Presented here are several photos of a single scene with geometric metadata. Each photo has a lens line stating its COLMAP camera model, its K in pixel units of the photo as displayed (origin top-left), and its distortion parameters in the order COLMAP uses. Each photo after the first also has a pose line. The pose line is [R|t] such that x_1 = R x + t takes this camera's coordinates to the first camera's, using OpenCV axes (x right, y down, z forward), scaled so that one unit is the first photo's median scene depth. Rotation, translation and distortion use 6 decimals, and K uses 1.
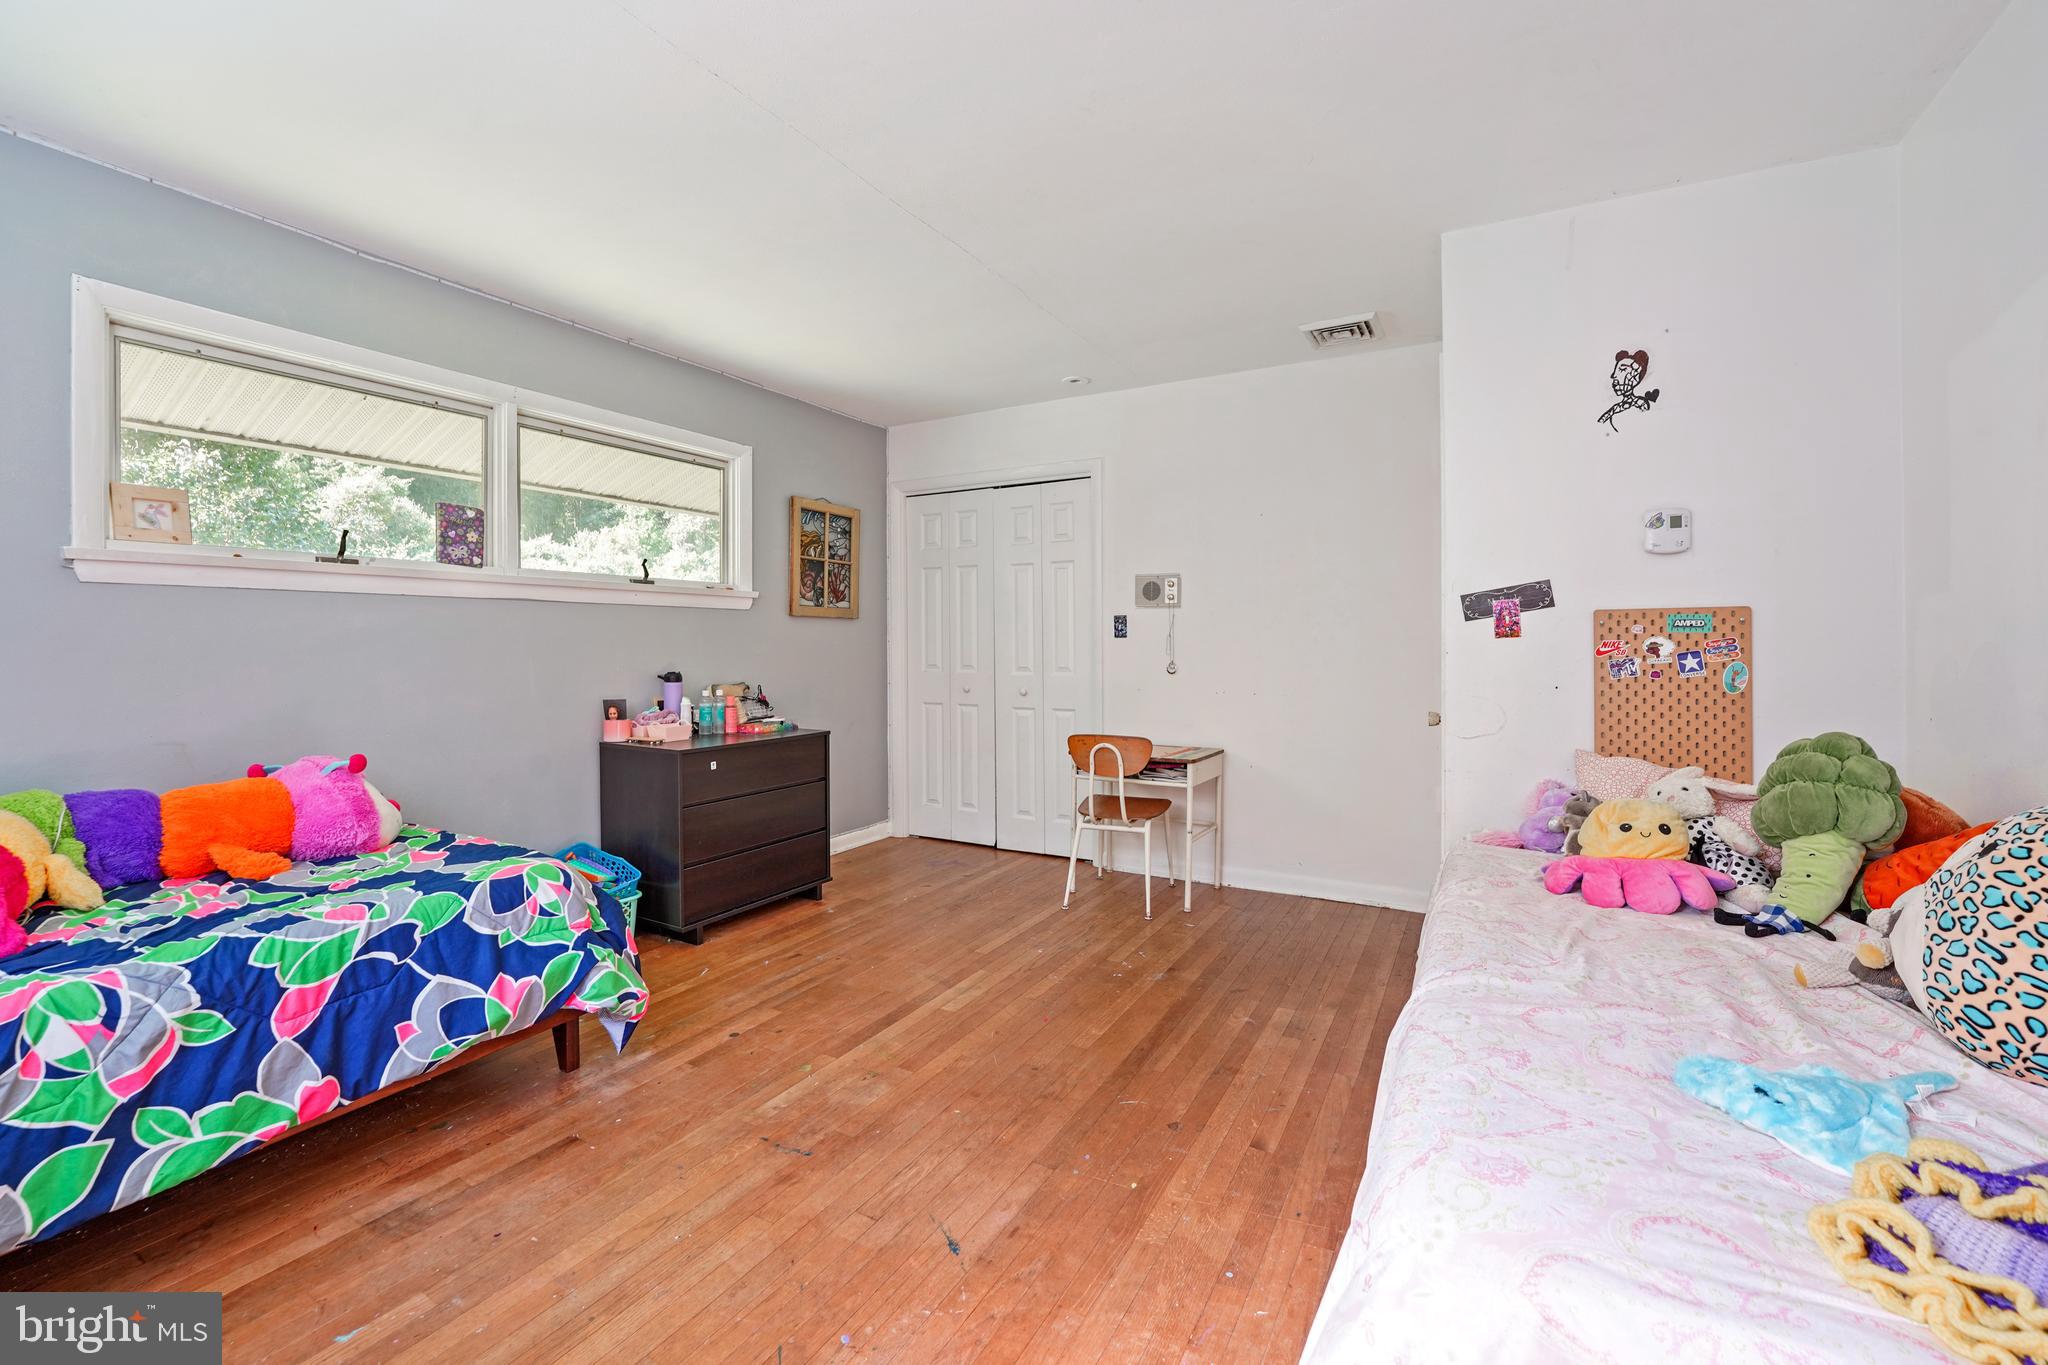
lens RADIAL K [[855.5, 0, 1014.2], [0, 855.5, 667.3], [0, 0, 1]] dist [-0.016118, 0.000466]
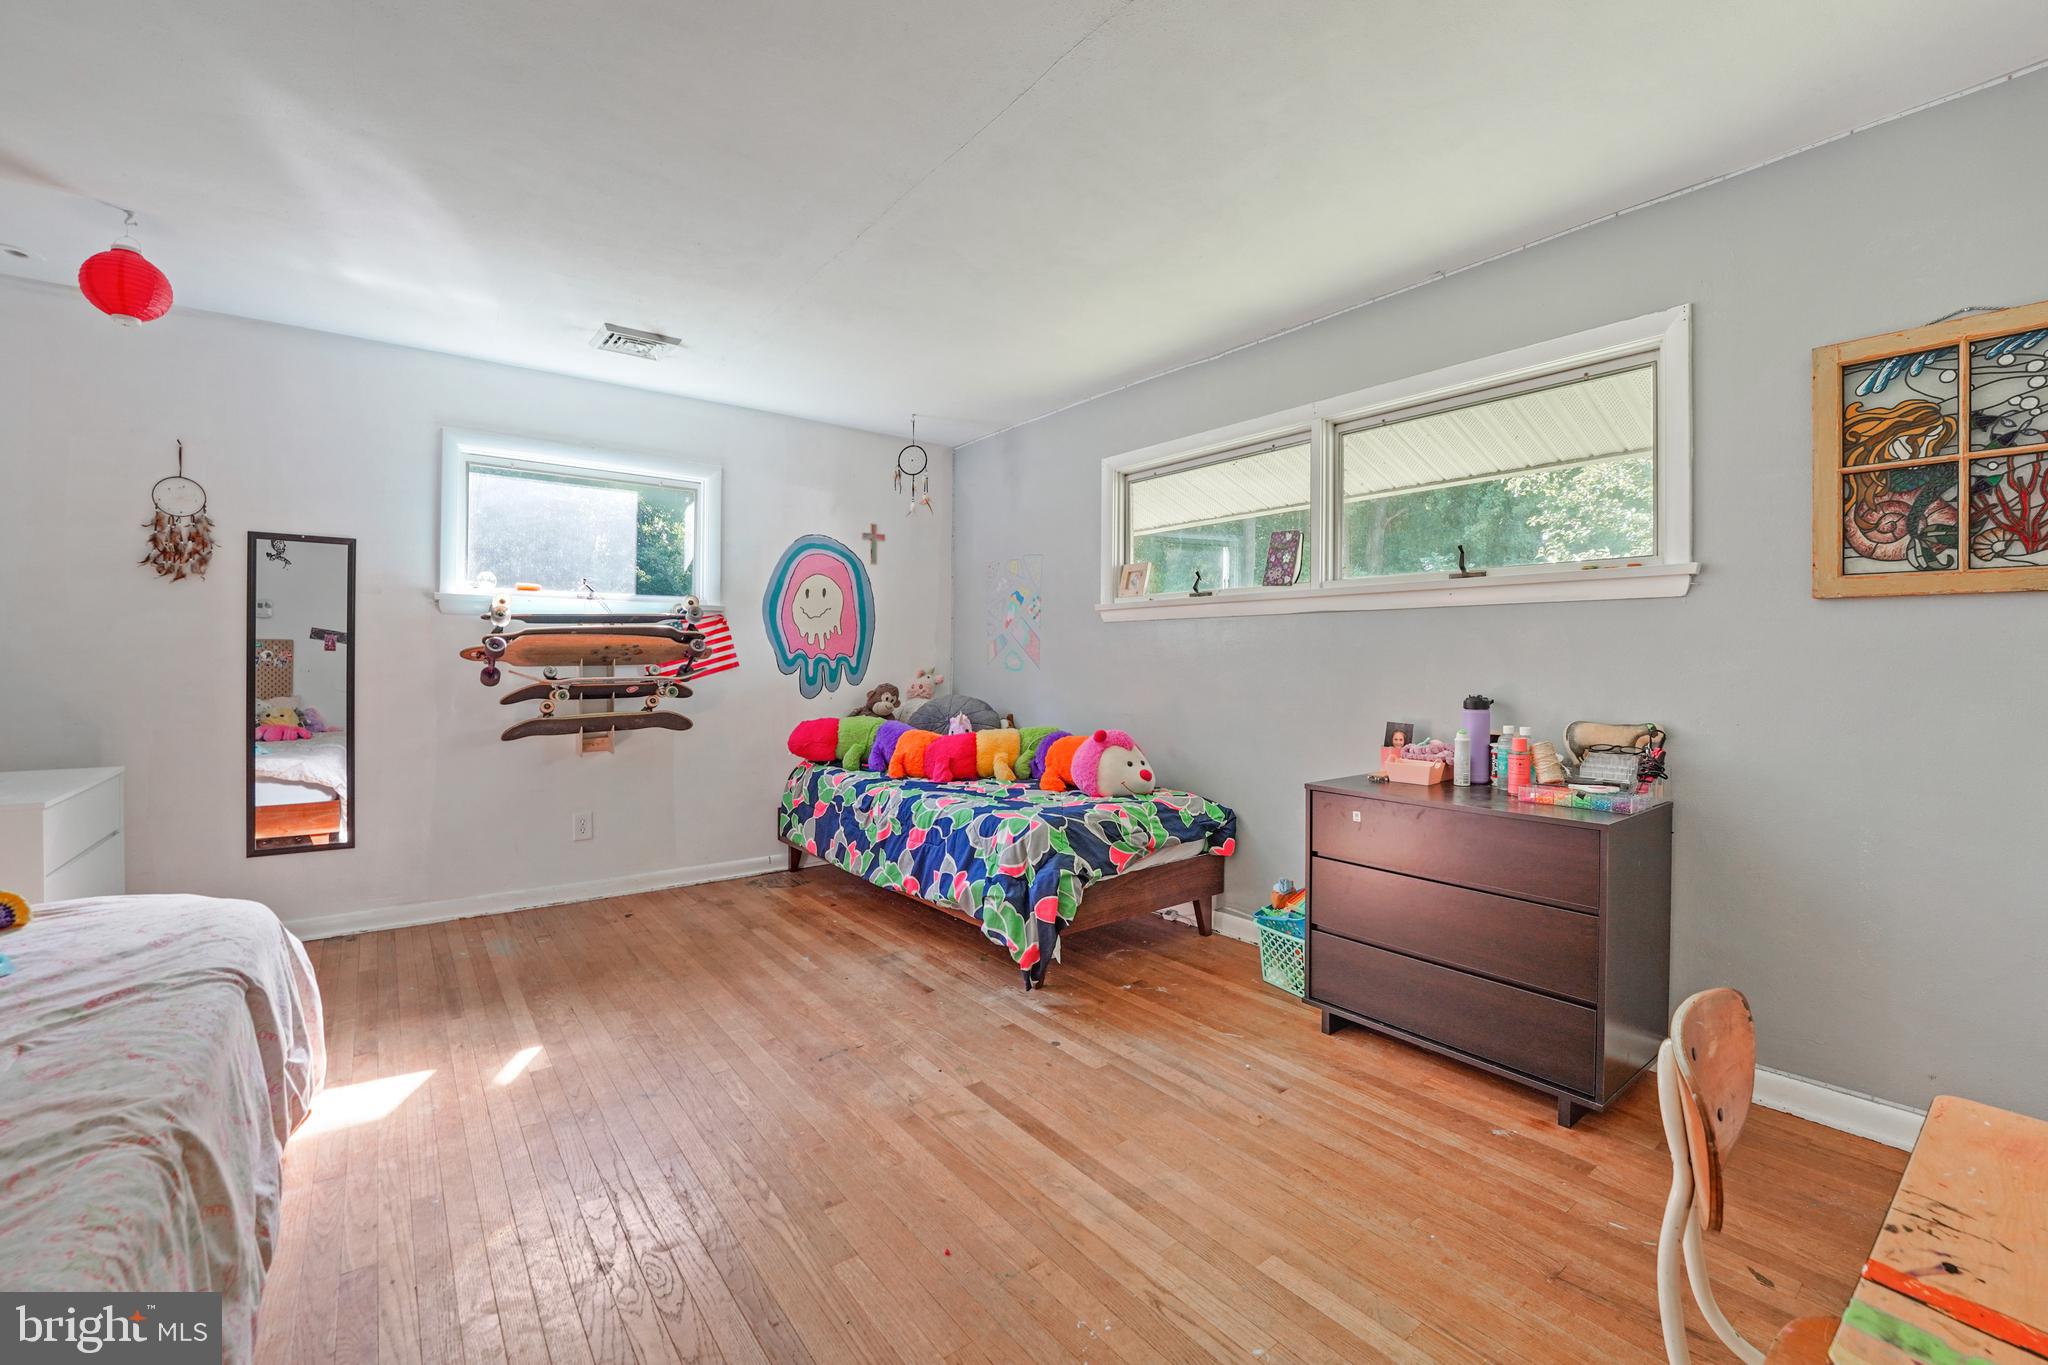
lens RADIAL K [[855.5, 0, 1014.2], [0, 855.5, 667.3], [0, 0, 1]] dist [-0.016118, 0.000466]
pose [[-0.395006, 0.012436, -0.918594, 0.619298], [-0.026693, 0.999331, 0.025008, -0.037930], [0.918291, 0.034398, -0.394410, 1.353826]]
